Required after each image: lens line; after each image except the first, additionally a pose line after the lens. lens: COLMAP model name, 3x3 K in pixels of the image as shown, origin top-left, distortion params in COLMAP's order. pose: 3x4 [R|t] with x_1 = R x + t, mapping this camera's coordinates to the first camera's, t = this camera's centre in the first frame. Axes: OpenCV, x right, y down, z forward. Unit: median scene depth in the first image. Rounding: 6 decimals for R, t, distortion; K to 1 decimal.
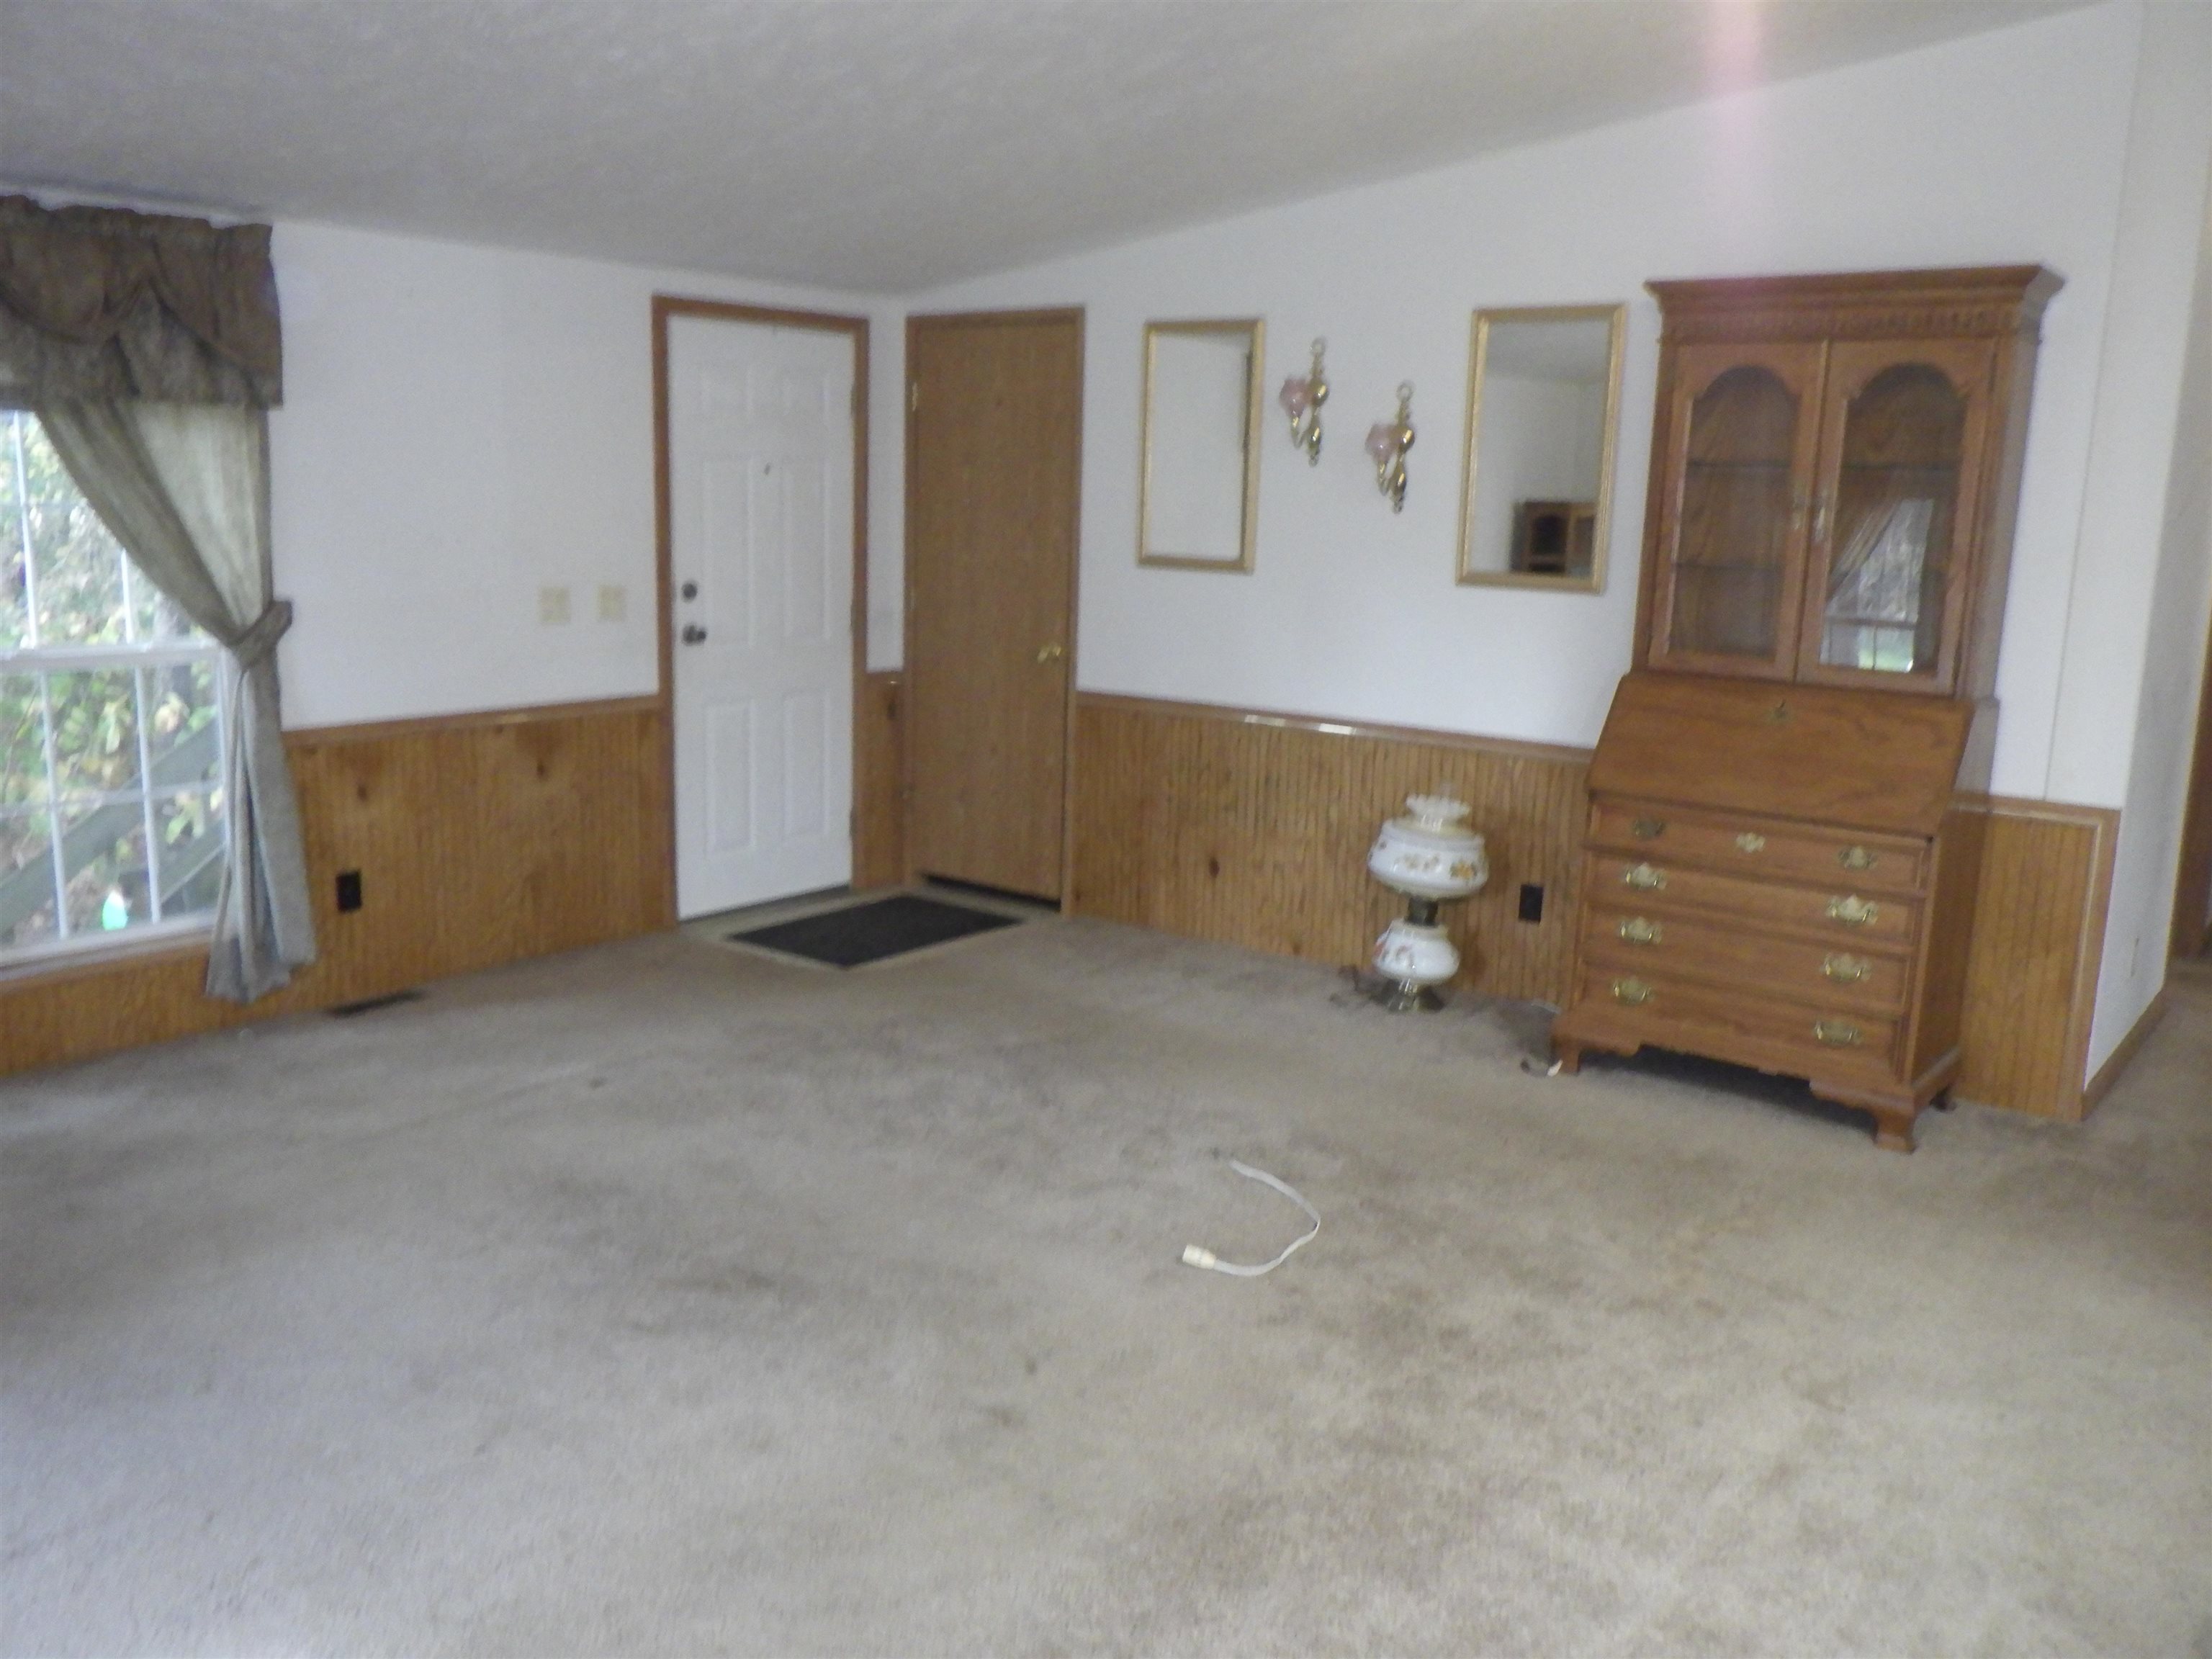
lens RADIAL K [[1808.4, 0, 1106.0], [0, 1808.4, 829.5], [0, 0, 1]] dist [-0.011108, -0.009157]
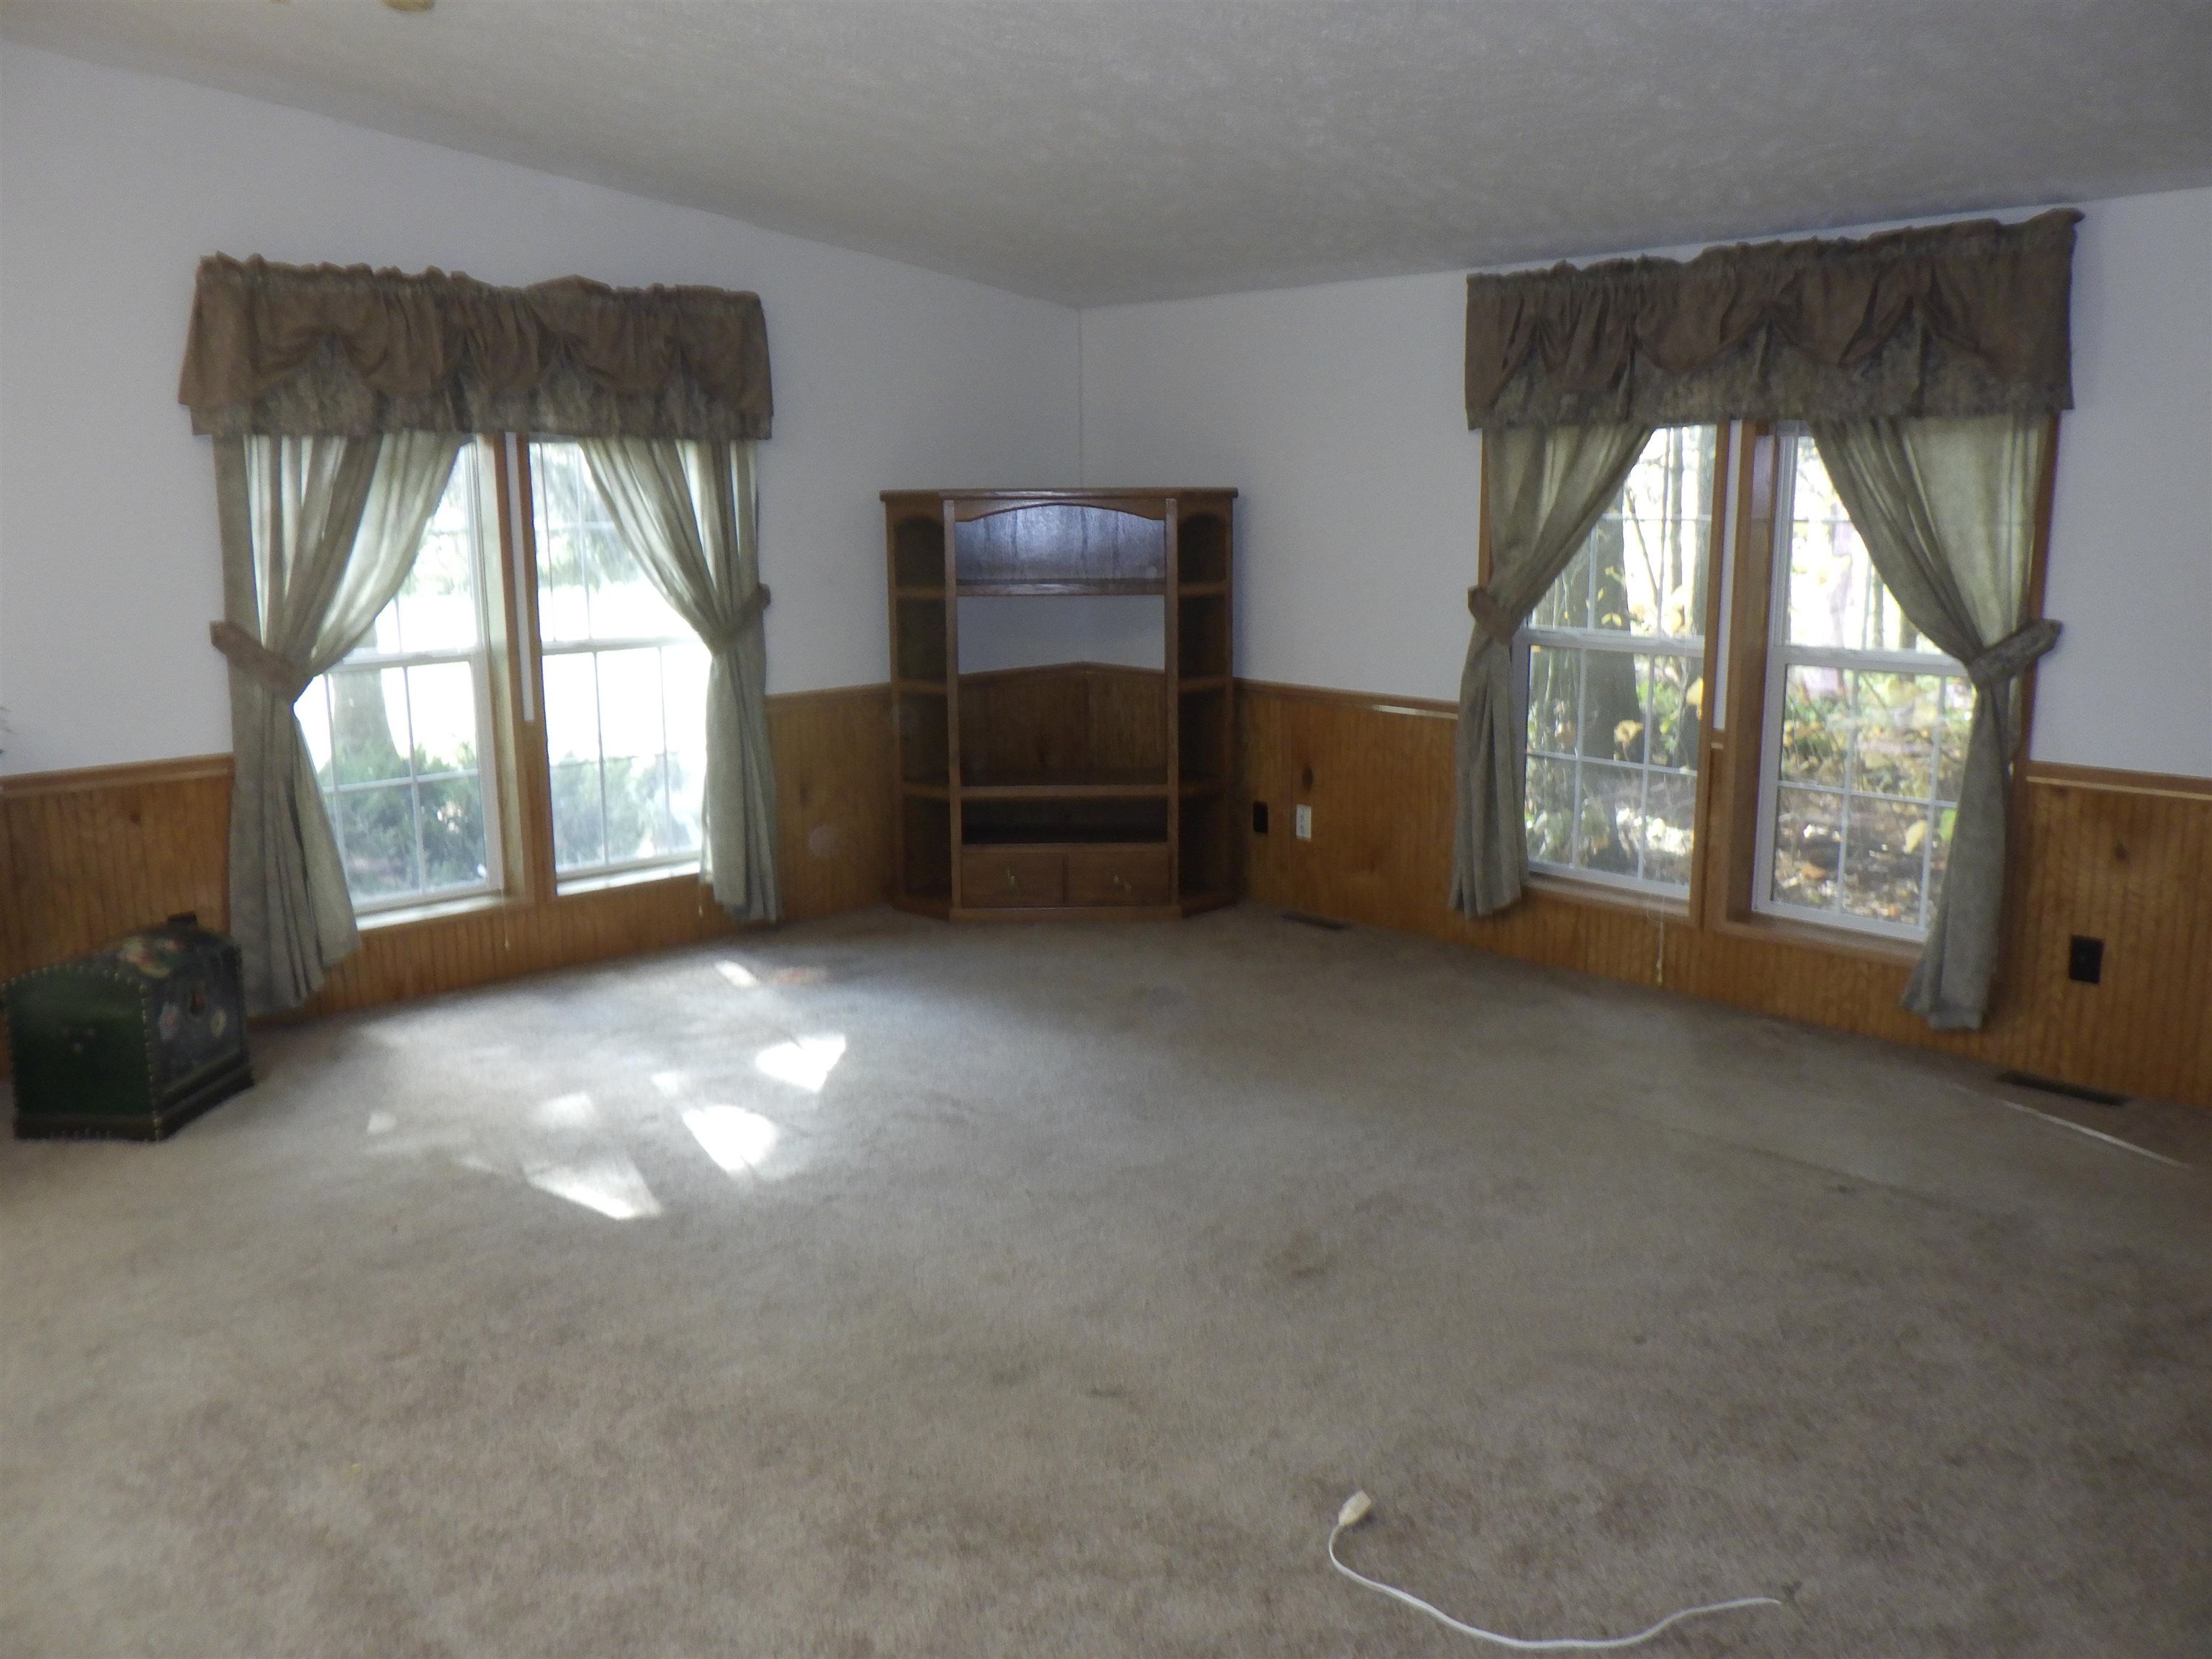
lens RADIAL K [[1864.9, 0, 1106.0], [0, 1864.9, 829.5], [0, 0, 1]] dist [0.001771, 0.001204]
pose [[-0.168292, 0.164180, -0.971969, 0.567943], [-0.188189, 0.962545, 0.195172, -0.121789], [0.967607, 0.215760, -0.131091, 0.687310]]
